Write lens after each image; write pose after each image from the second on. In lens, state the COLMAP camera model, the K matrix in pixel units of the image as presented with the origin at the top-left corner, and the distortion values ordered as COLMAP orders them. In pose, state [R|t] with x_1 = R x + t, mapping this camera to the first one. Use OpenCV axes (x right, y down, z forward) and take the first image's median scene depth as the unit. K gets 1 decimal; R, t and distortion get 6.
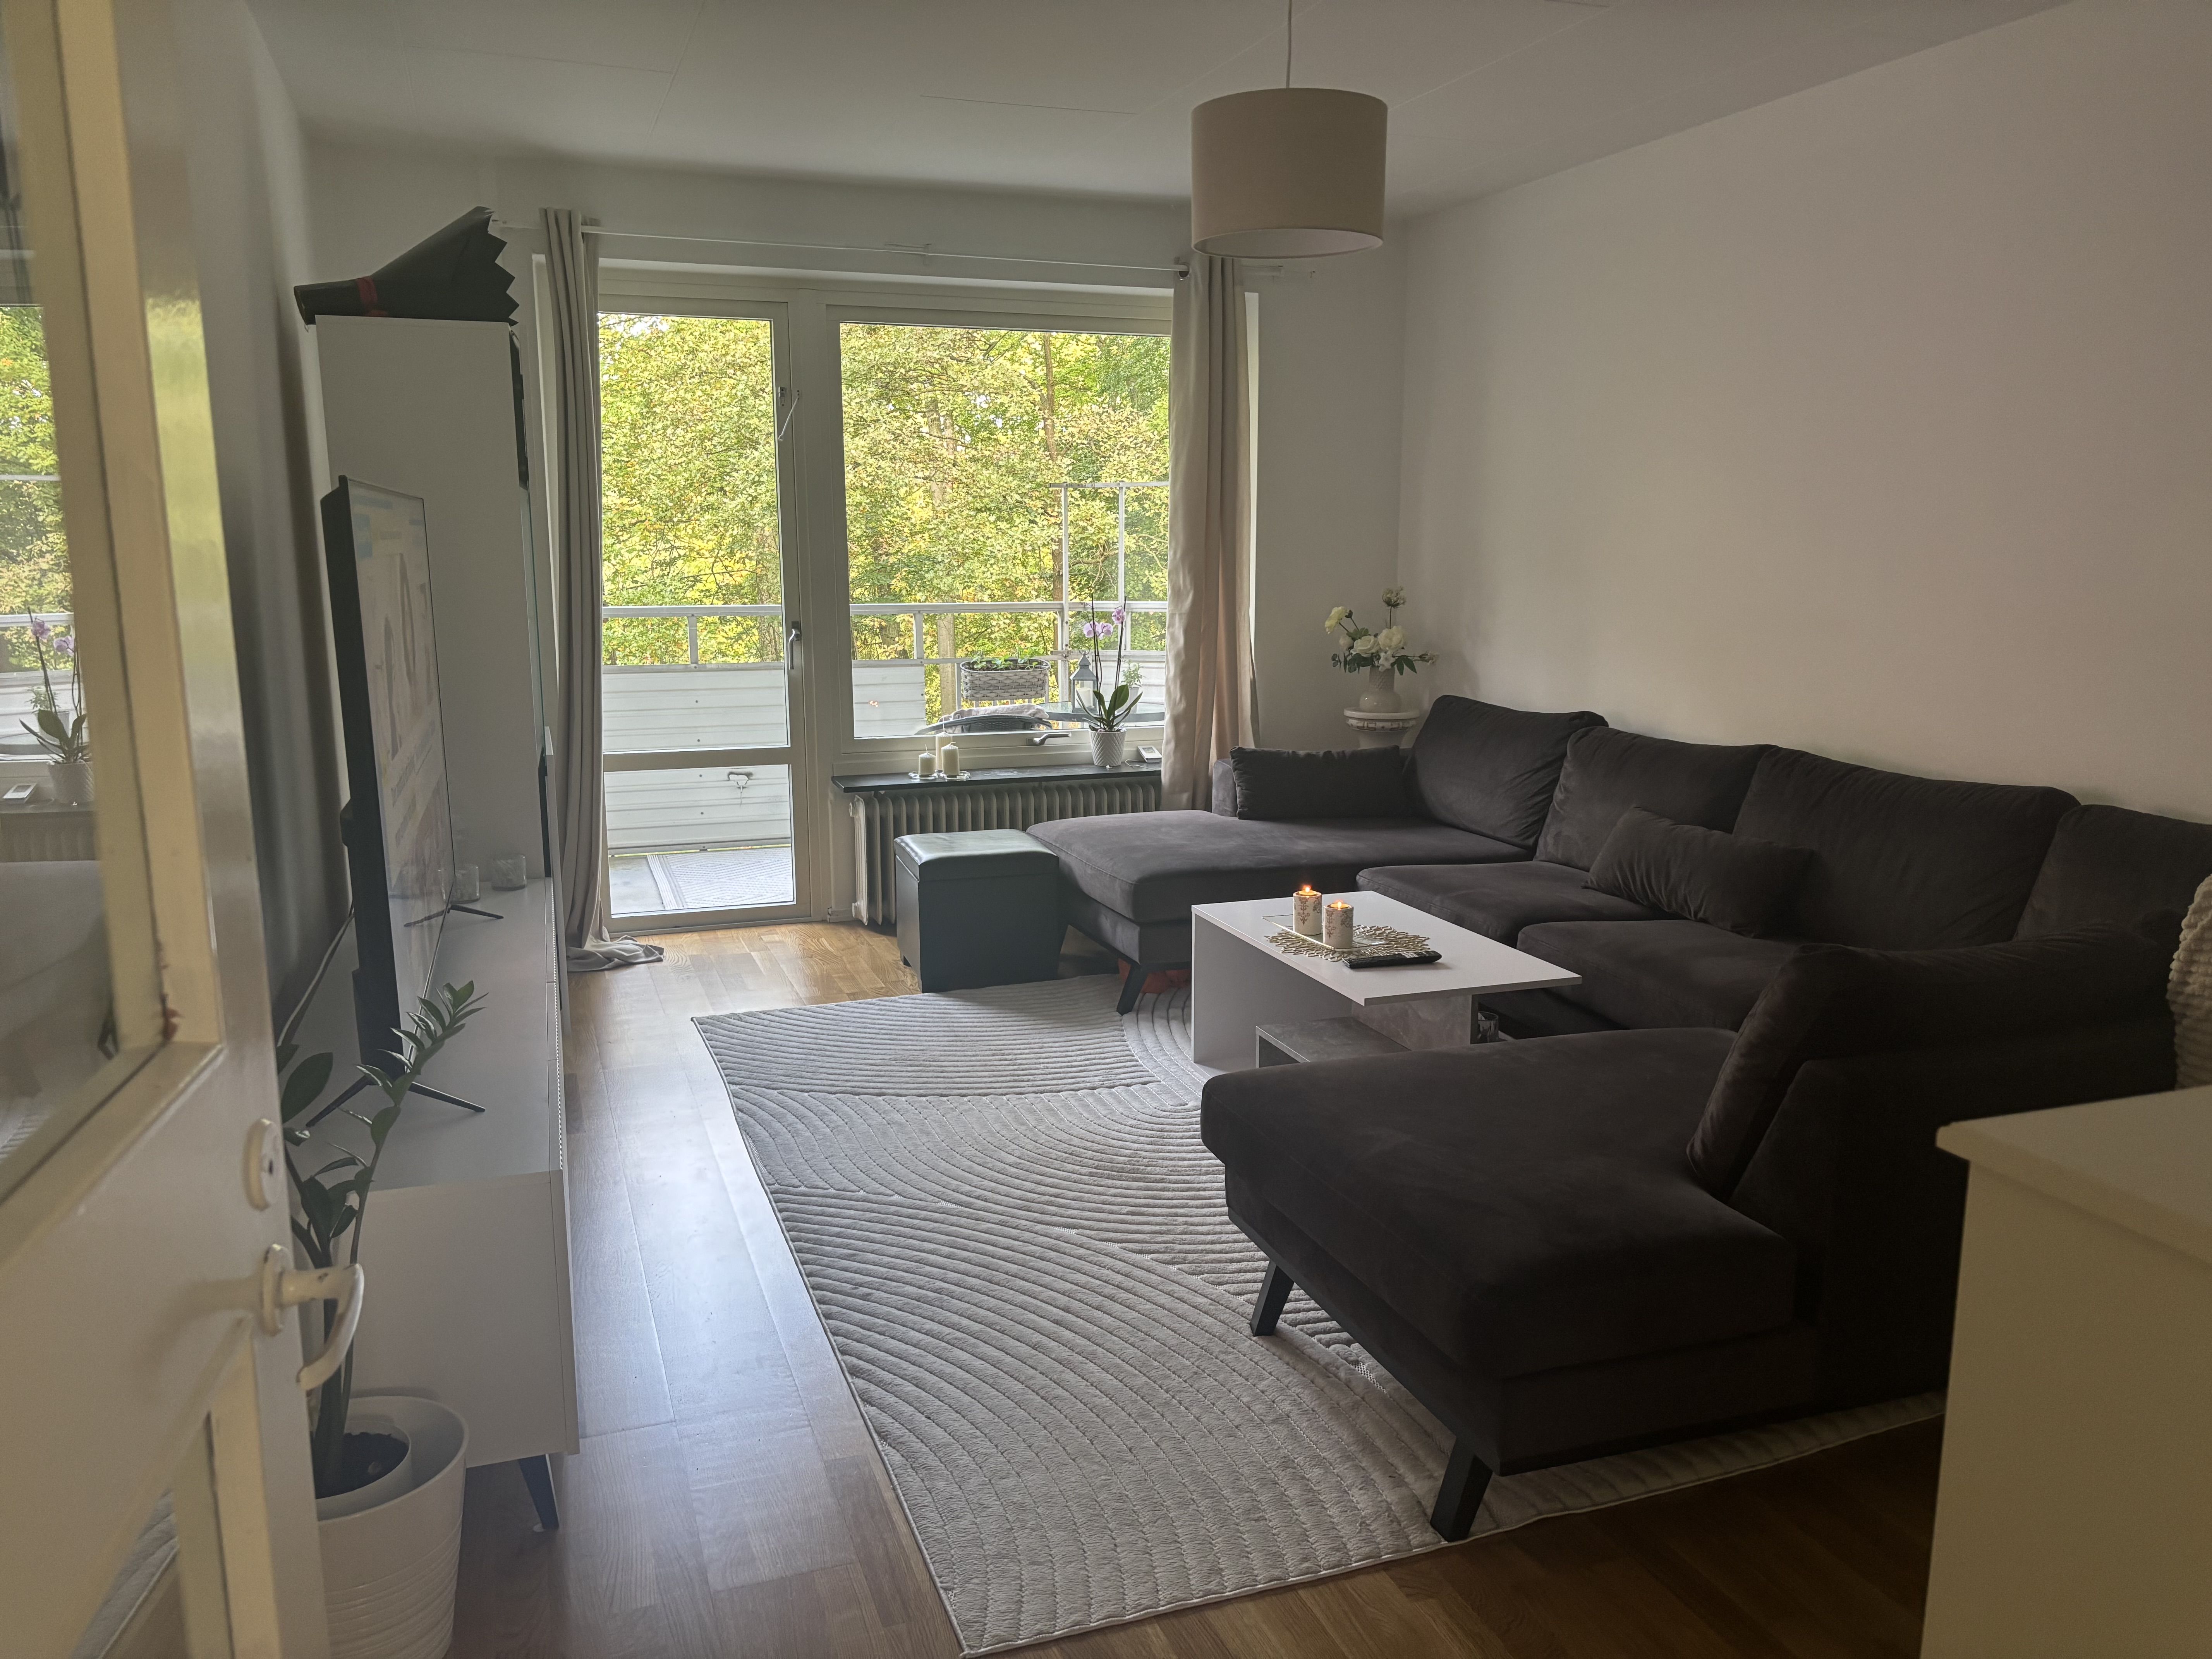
lens RADIAL K [[1691.6, 0, 1113.3], [0, 1691.6, 837.3], [0, 0, 1]] dist [0.031140, -0.023074]
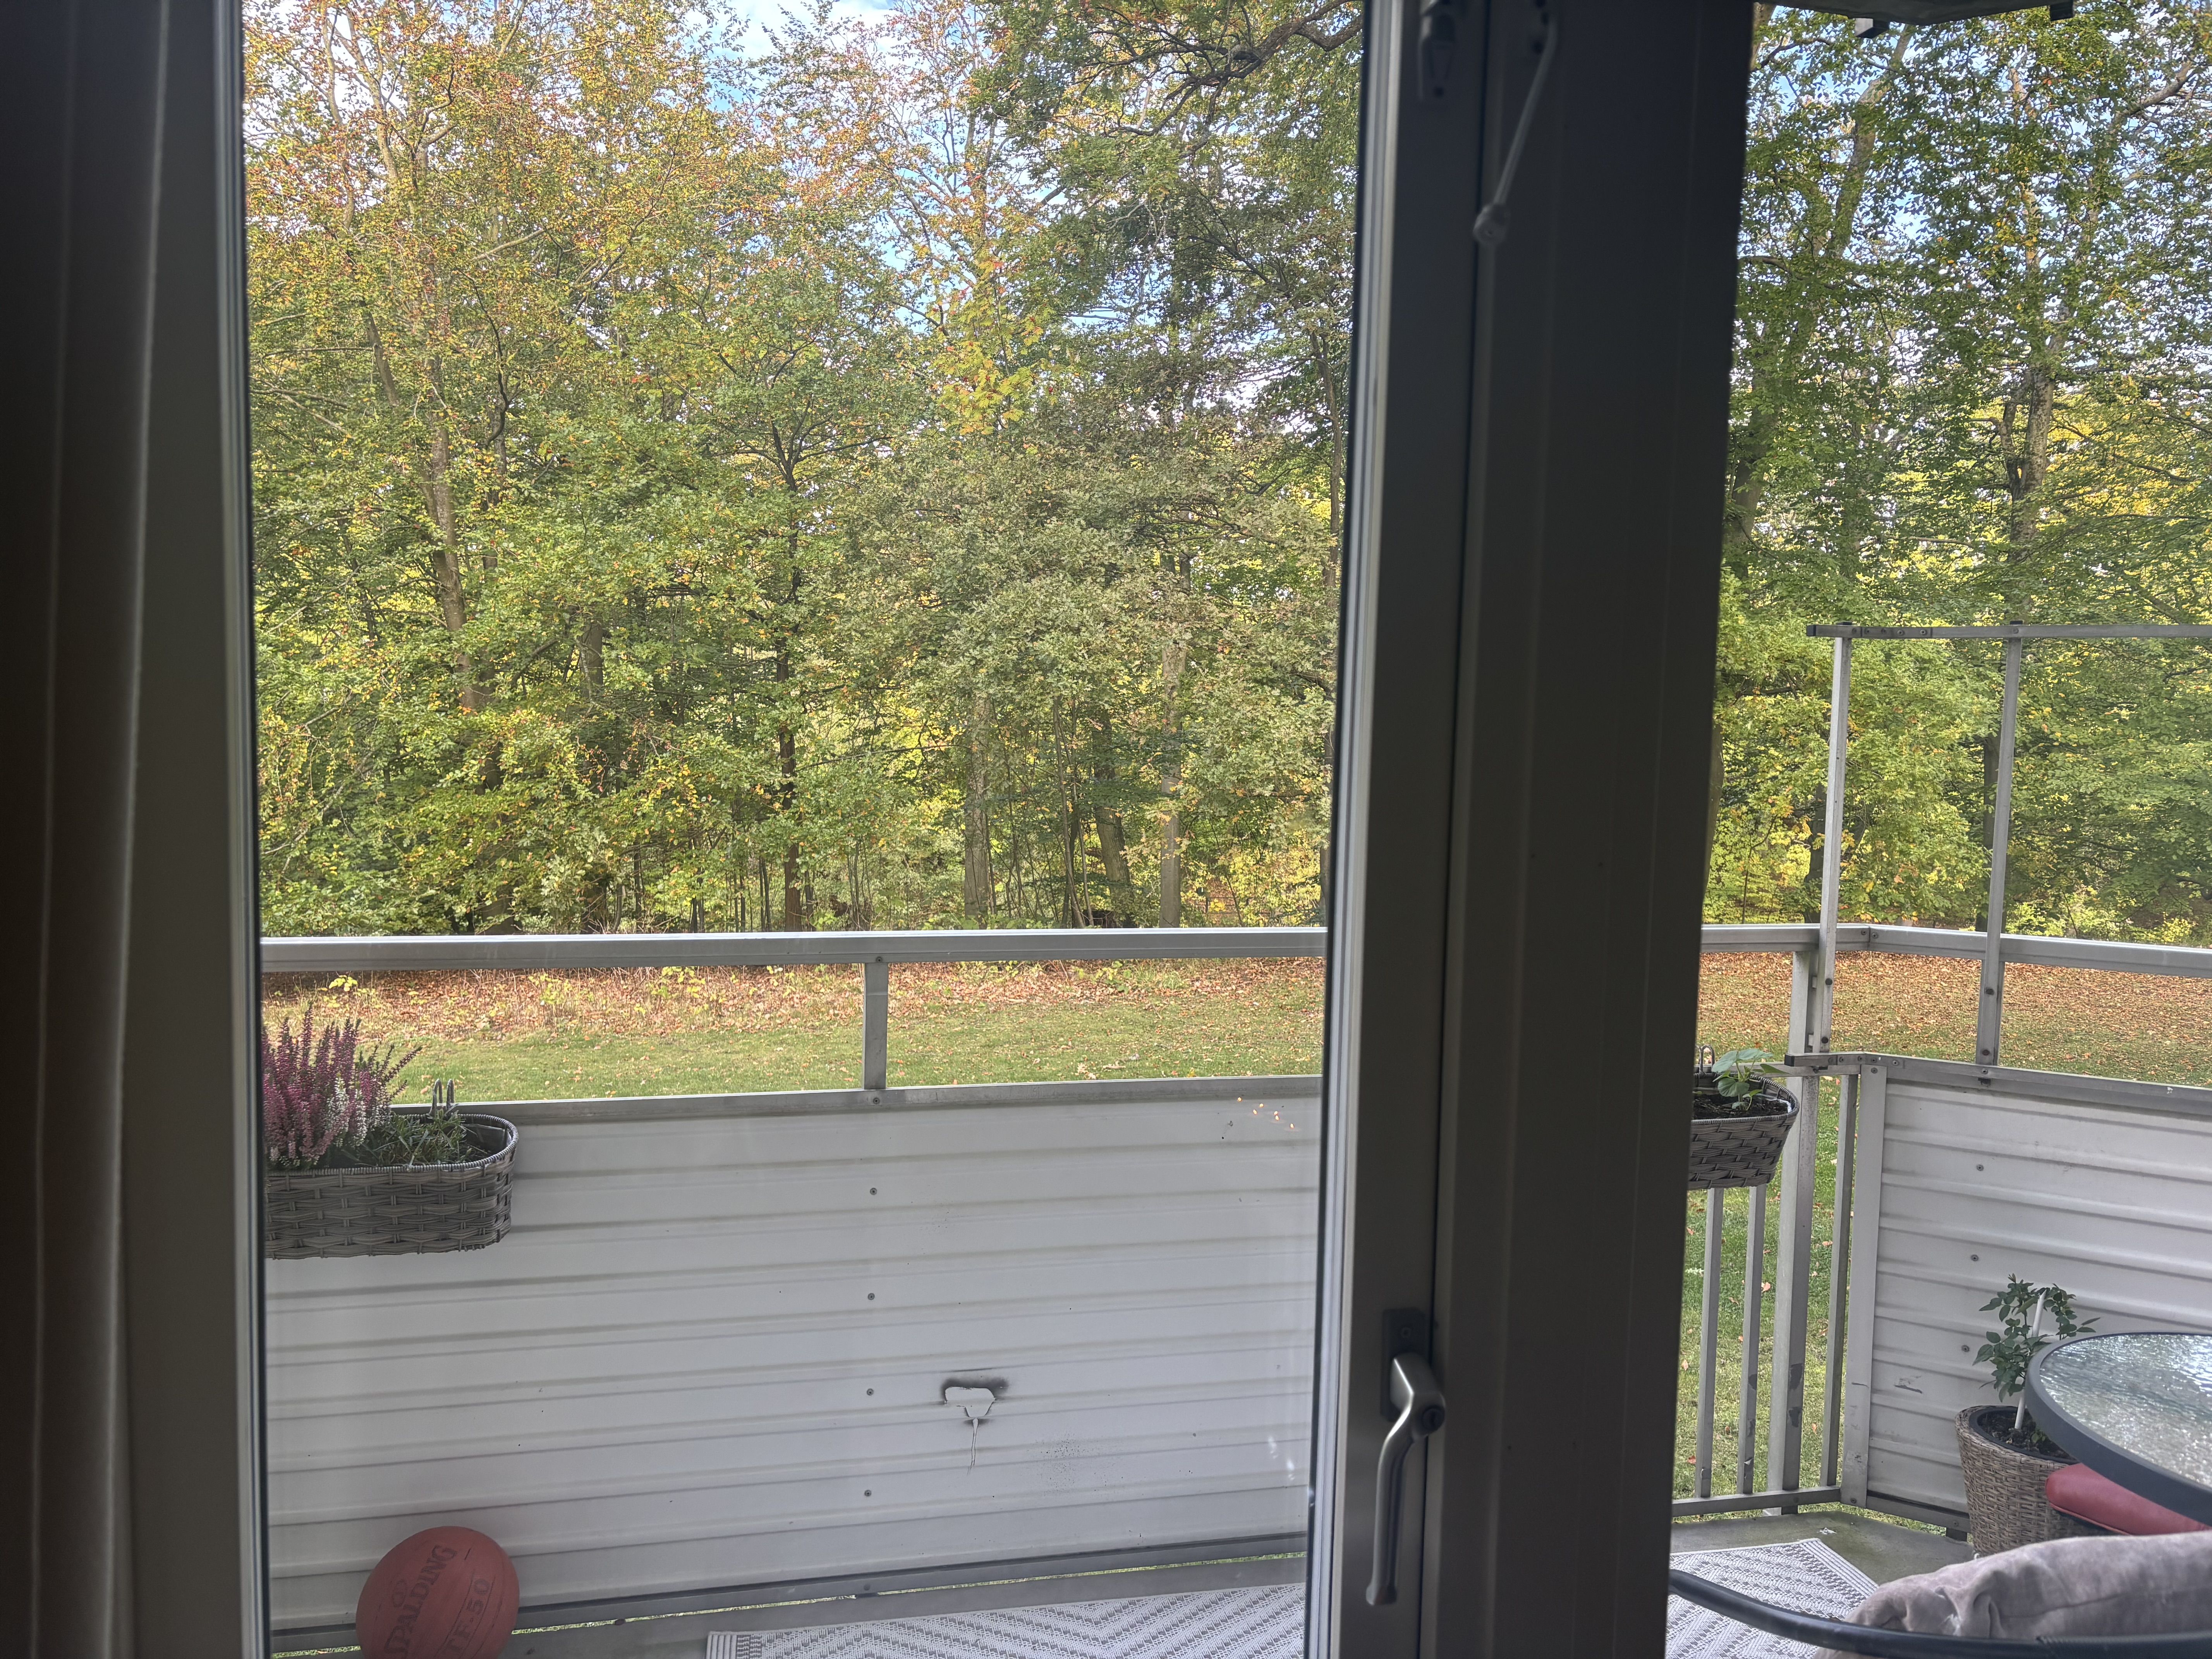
lens RADIAL K [[1691.6, 0, 1102.7], [0, 1691.6, 822.0], [0, 0, 1]] dist [0.031140, -0.023074]
pose [[0.992403, 0.030386, -0.119215, -0.055889], [-0.042875, 0.993691, -0.103635, -0.045054], [0.115313, 0.107959, 0.987445, 0.228719]]
